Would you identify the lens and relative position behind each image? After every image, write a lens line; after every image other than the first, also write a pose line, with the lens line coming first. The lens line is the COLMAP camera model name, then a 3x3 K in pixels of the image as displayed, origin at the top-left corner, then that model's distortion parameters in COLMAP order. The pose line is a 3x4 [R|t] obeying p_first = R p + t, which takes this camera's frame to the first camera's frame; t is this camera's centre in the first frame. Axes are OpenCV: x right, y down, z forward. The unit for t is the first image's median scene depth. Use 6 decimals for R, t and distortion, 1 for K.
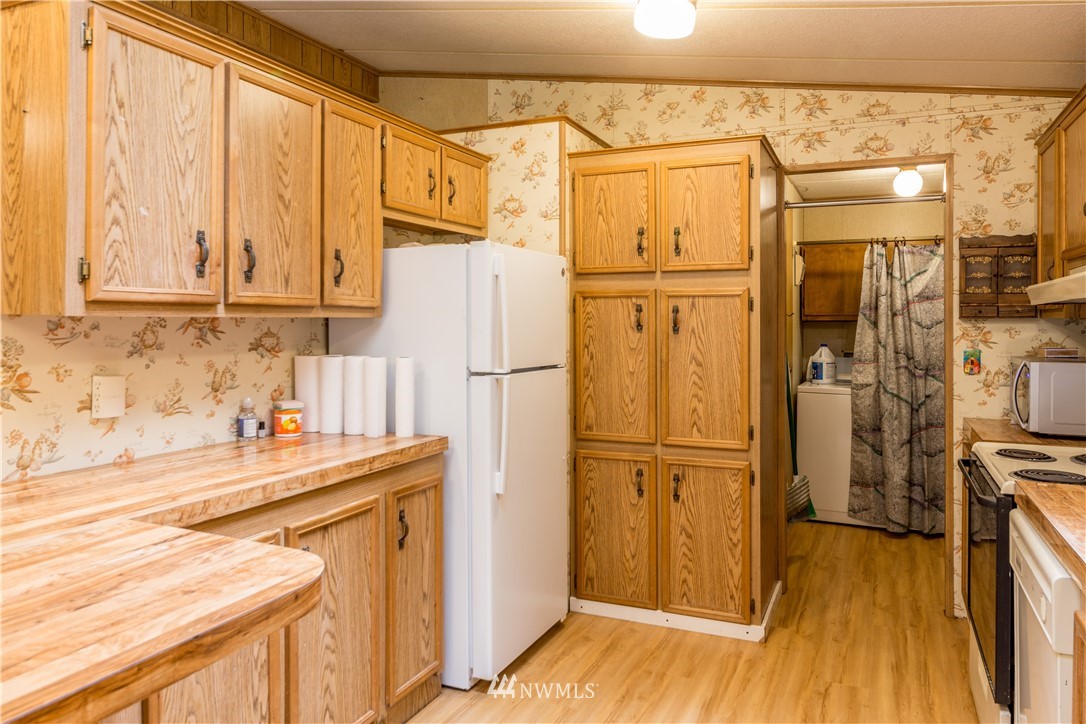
lens RADIAL K [[748.4, 0, 546.9], [0, 748.4, 331.0], [0, 0, 1]] dist [-0.000662, -0.005336]
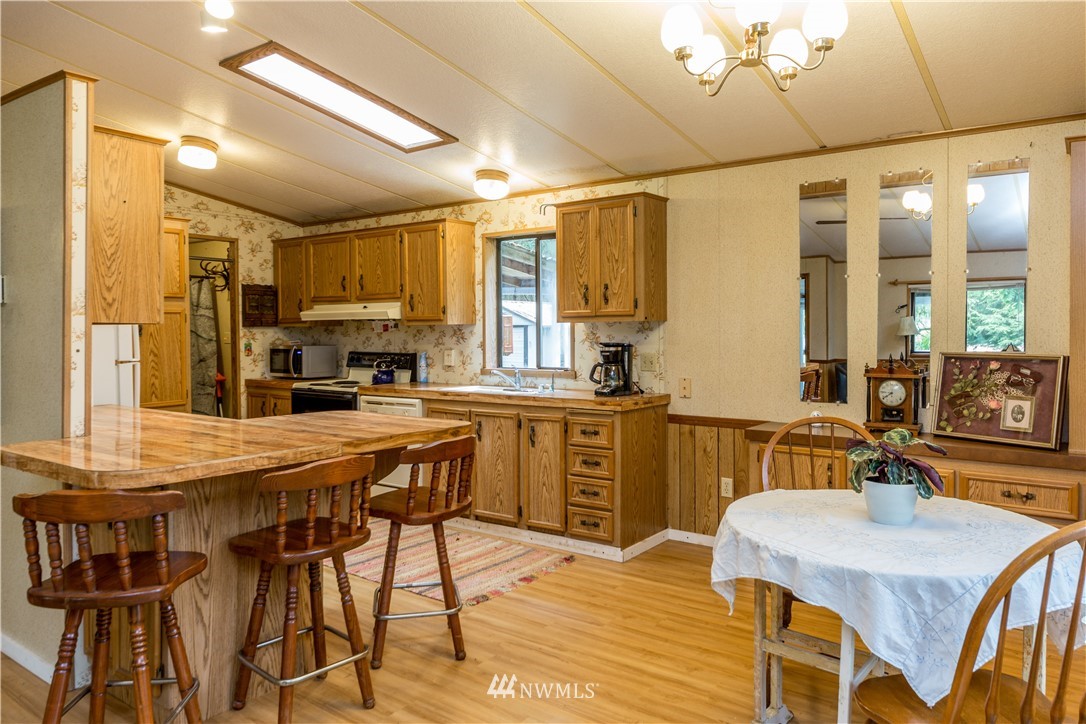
lens RADIAL K [[748.4, 0, 543.1], [0, 748.4, 351.3], [0, 0, 1]] dist [-0.000662, -0.005336]
pose [[0.210405, -0.031215, 0.977116, -1.142904], [0.017426, 0.999451, 0.028176, 0.005472], [-0.977459, 0.011099, 0.210833, -0.141000]]
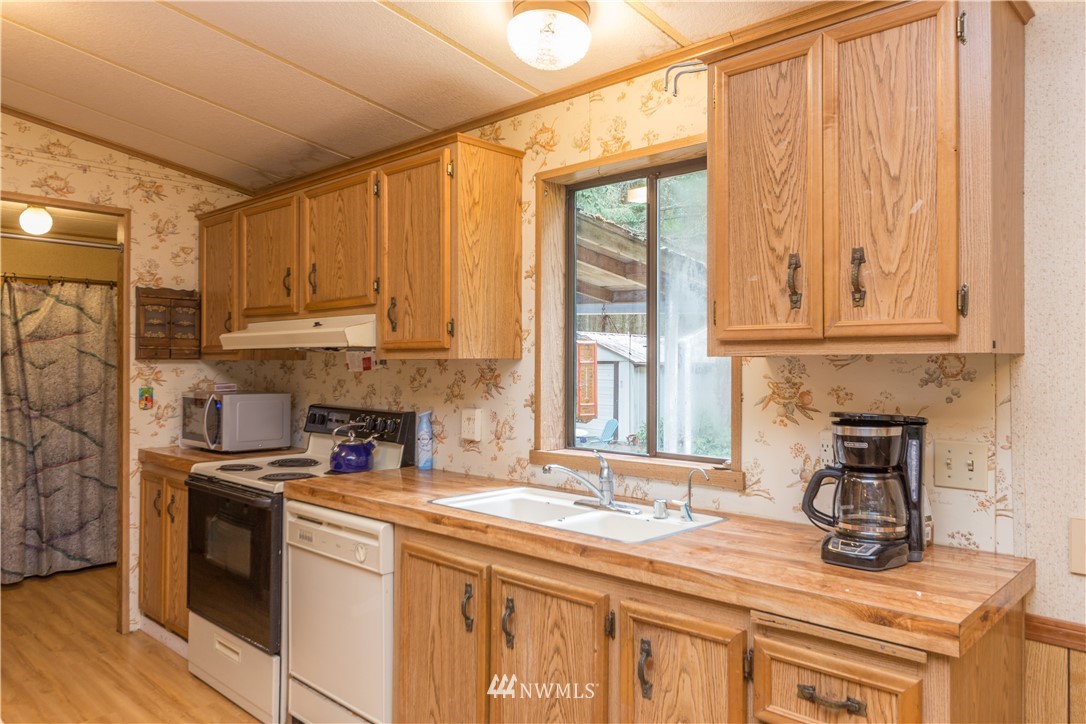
lens RADIAL K [[748.4, 0, 543.0], [0, 748.4, 360.9], [0, 0, 1]] dist [-0.000662, -0.005336]
pose [[0.324138, 0.005235, 0.945995, -0.301433], [0.006942, 0.999945, -0.007912, -0.001692], [-0.945984, 0.009131, 0.324084, 0.071160]]
